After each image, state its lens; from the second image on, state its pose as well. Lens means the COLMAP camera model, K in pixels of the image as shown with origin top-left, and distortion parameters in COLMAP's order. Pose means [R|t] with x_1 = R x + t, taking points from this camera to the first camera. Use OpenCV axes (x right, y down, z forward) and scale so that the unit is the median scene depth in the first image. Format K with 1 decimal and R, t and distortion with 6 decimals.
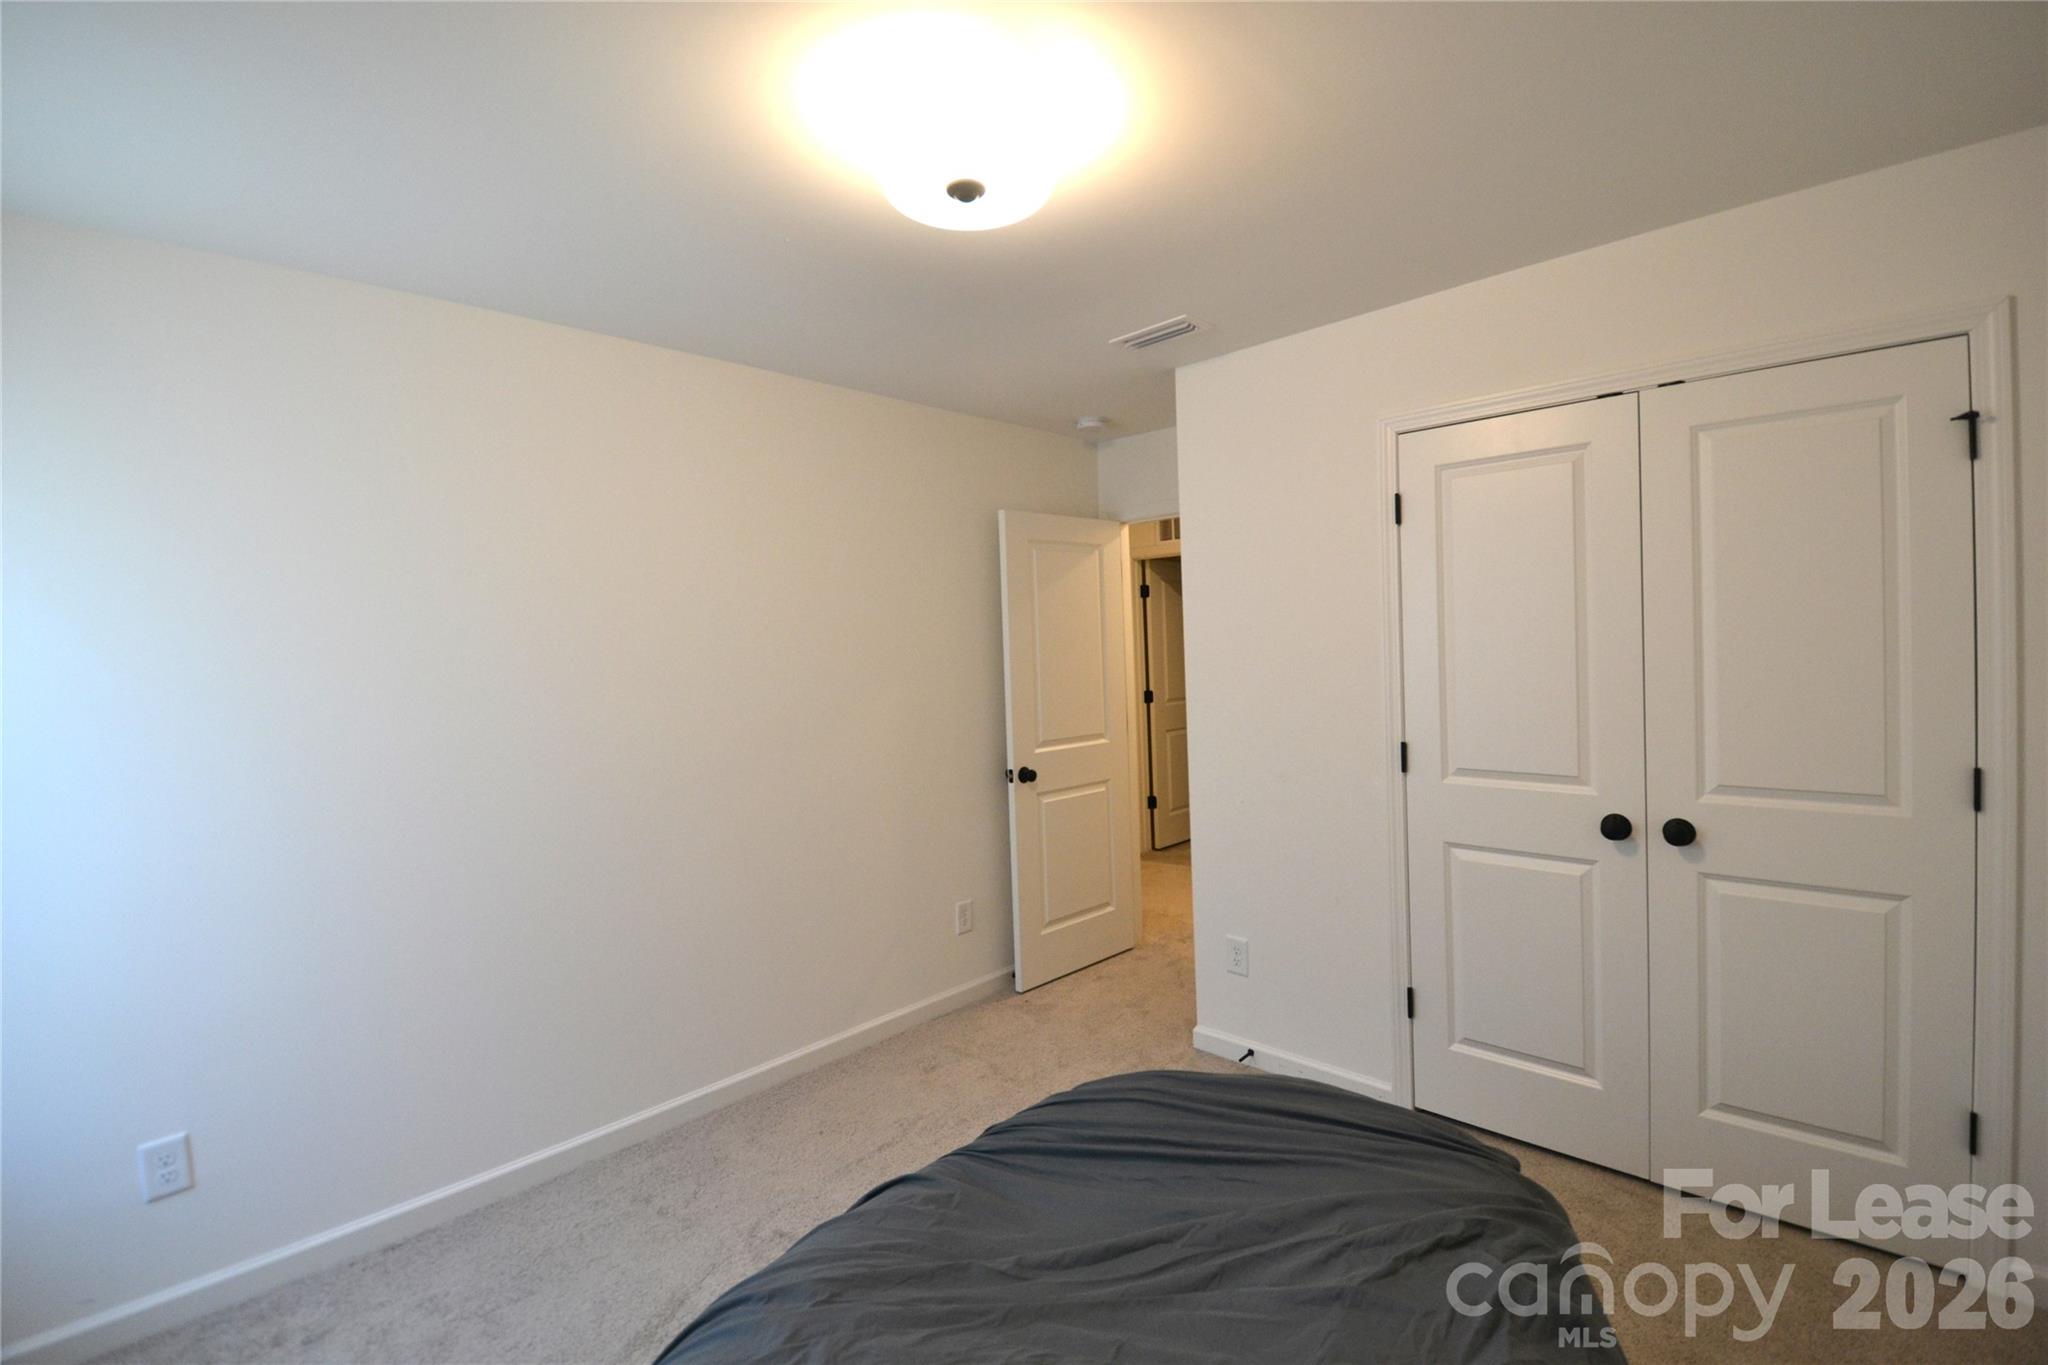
lens RADIAL K [[878.8, 0, 1022.8], [0, 878.8, 664.1], [0, 0, 1]] dist [0.062333, -0.024865]
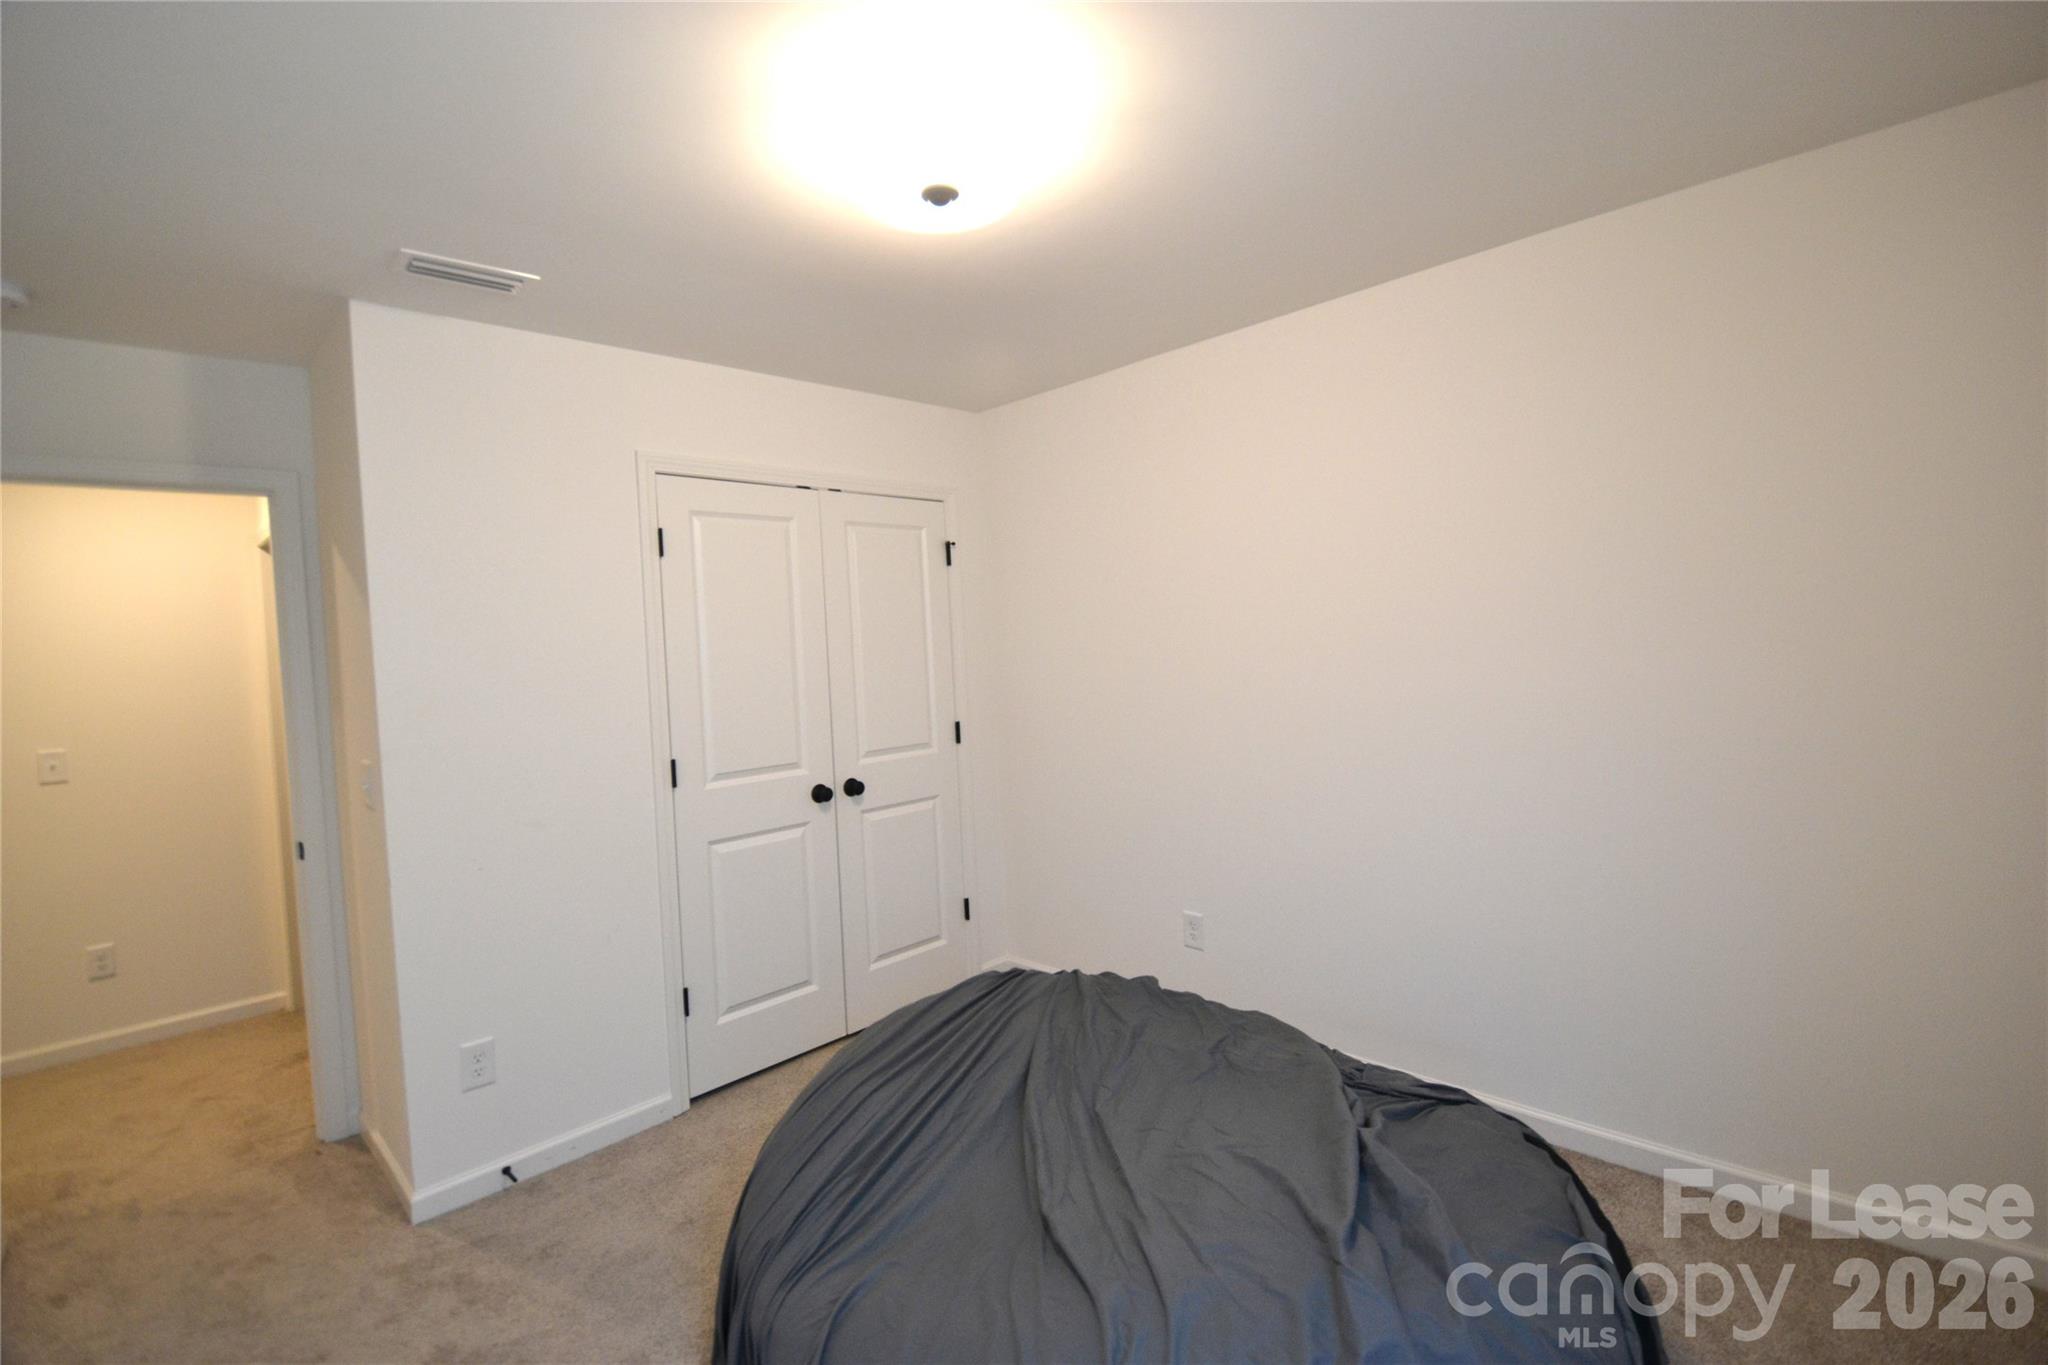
lens RADIAL K [[911.1, 0, 1027.1], [0, 911.1, 663.5], [0, 0, 1]] dist [0.023599, -0.029237]
pose [[0.087160, -0.000987, 0.996194, -0.699391], [0.063963, 0.997942, -0.004608, 0.006544], [-0.994139, 0.064121, 0.087044, 0.528872]]
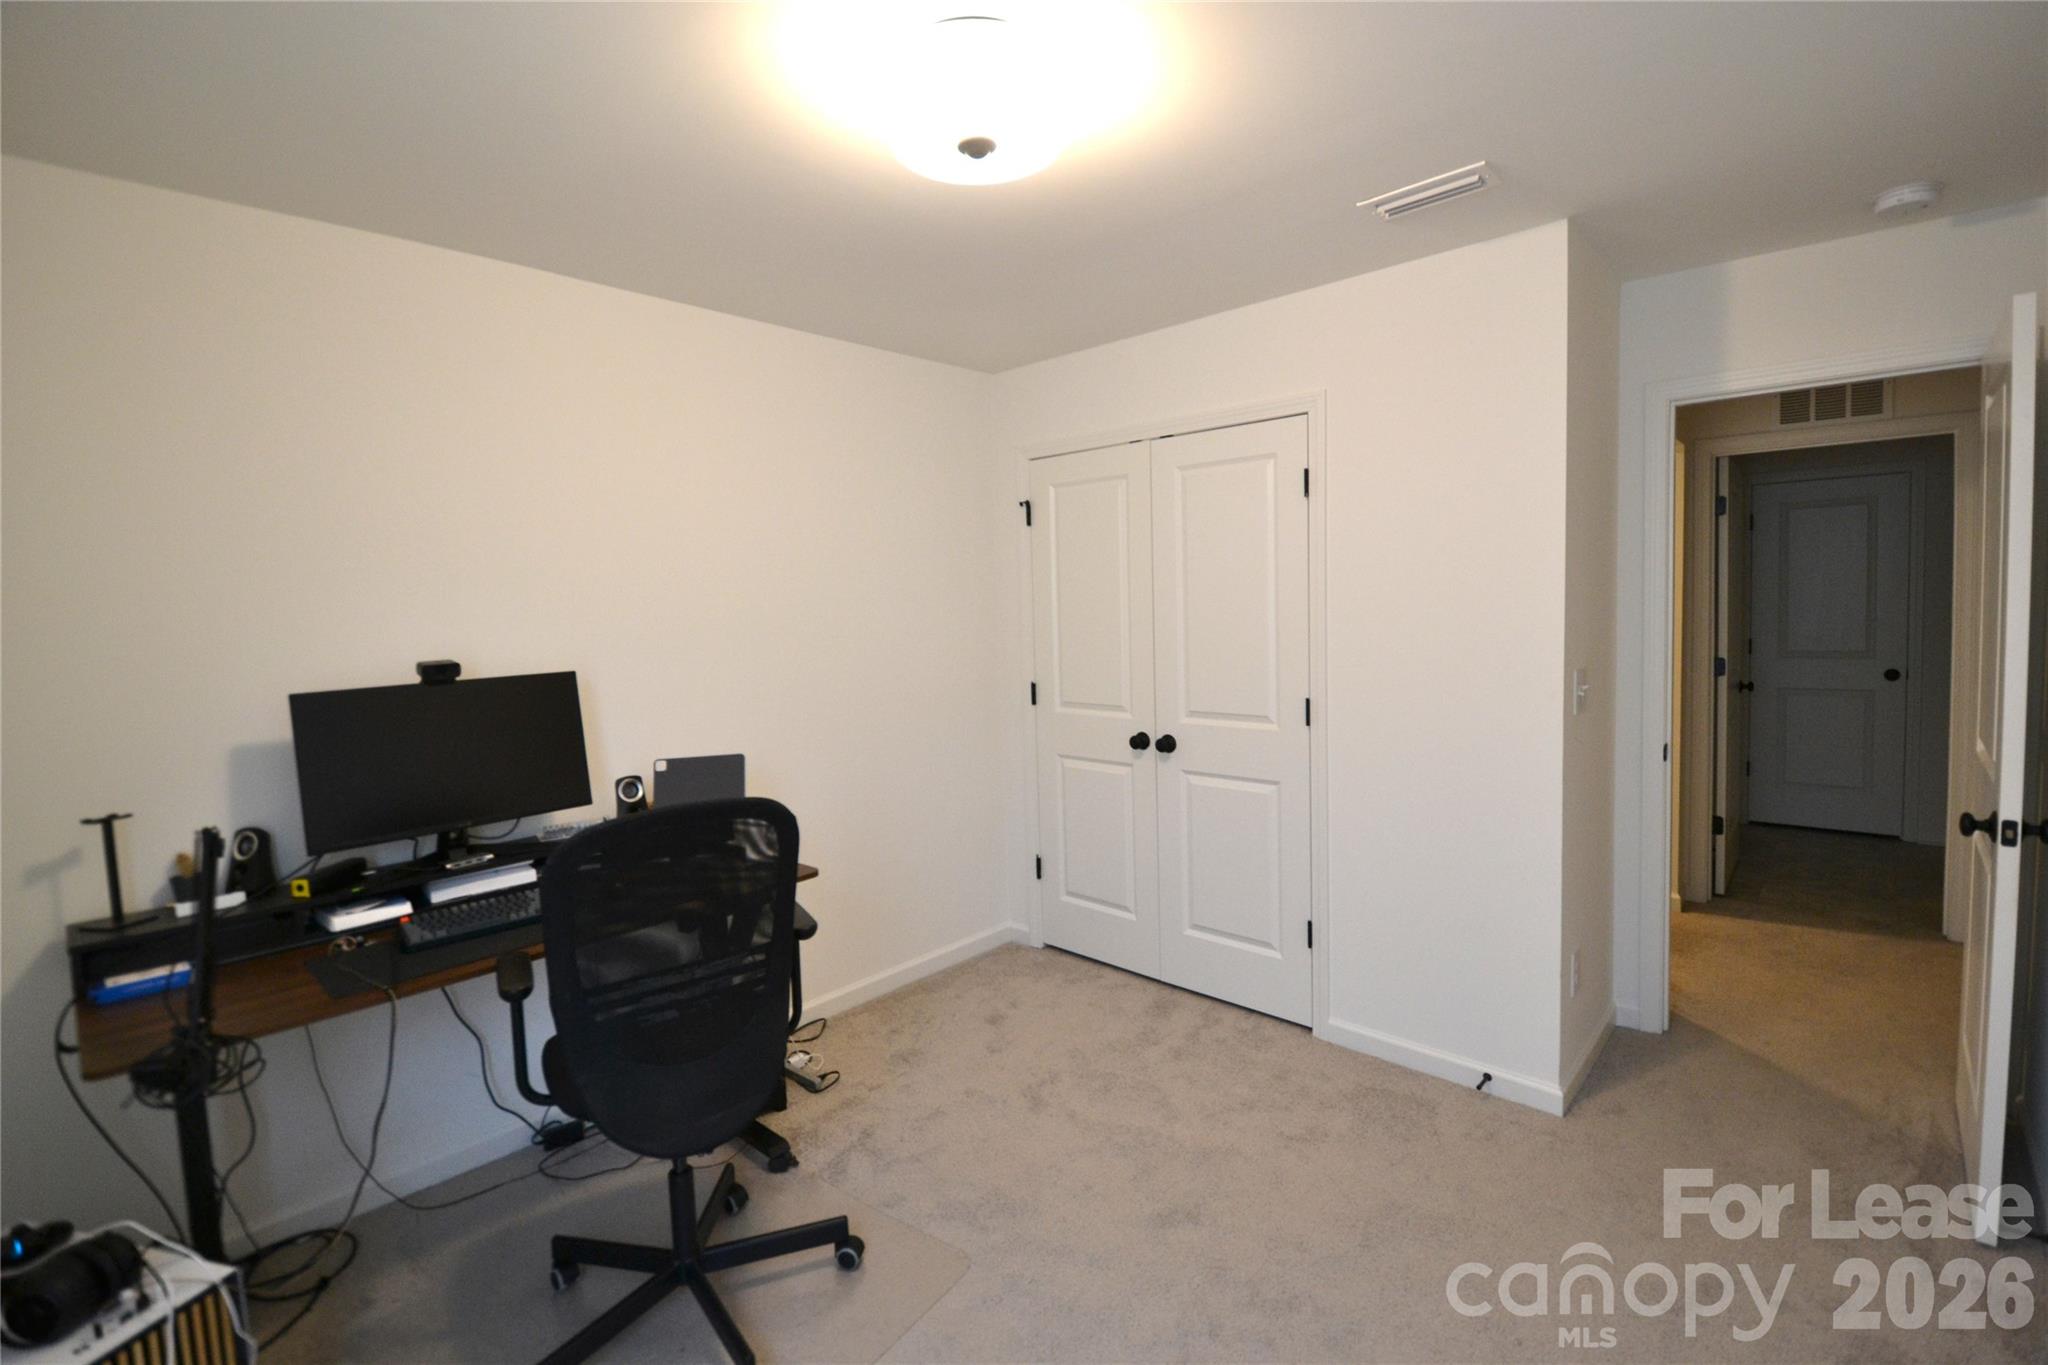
lens RADIAL K [[911.1, 0, 1027.1], [0, 911.1, 663.5], [0, 0, 1]] dist [0.023599, -0.029237]
pose [[0.998560, 0.015135, -0.051462, 0.533498], [-0.012730, 0.998826, 0.046742, -0.009878], [0.052109, -0.046019, 0.997581, -0.458391]]
